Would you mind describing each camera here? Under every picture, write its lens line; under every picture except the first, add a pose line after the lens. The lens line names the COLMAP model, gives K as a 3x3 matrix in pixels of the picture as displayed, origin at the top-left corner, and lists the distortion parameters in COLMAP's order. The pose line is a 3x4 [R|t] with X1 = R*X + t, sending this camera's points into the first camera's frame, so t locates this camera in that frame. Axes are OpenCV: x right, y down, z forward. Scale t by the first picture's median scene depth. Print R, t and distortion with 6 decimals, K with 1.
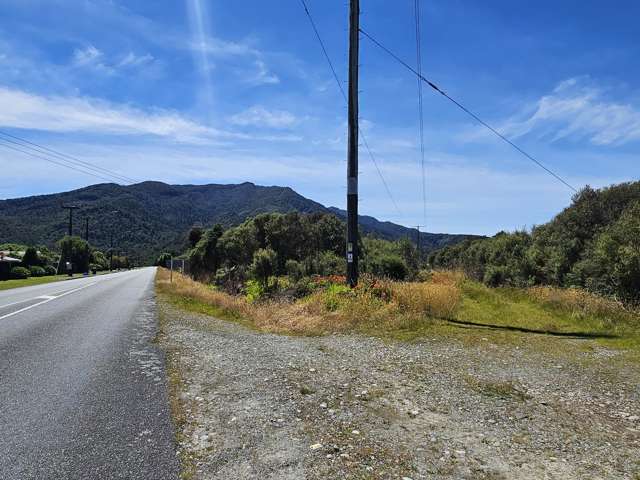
lens RADIAL K [[401.0, 0, 322.4], [0, 401.0, 242.4], [0, 0, 1]] dist [-0.008463, 0.000357]
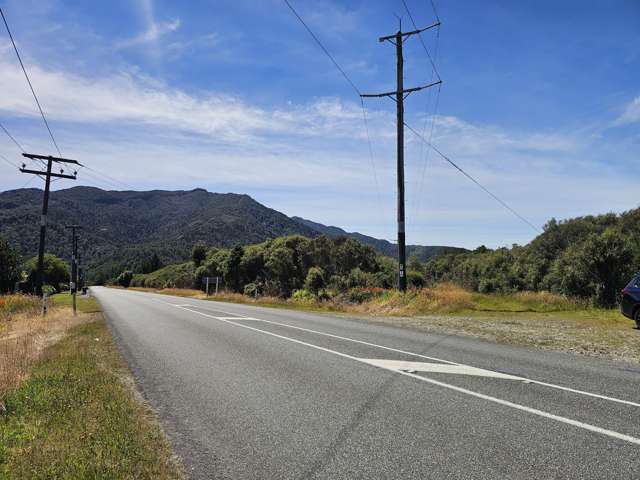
lens RADIAL K [[449.9, 0, 318.9], [0, 449.9, 237.3], [0, 0, 1]] dist [0.046619, -0.025094]
pose [[0.996130, -0.005556, 0.087722, -0.205213], [0.009026, 0.999190, -0.039210, -0.018913], [-0.087433, 0.039850, 0.995373, -0.359230]]
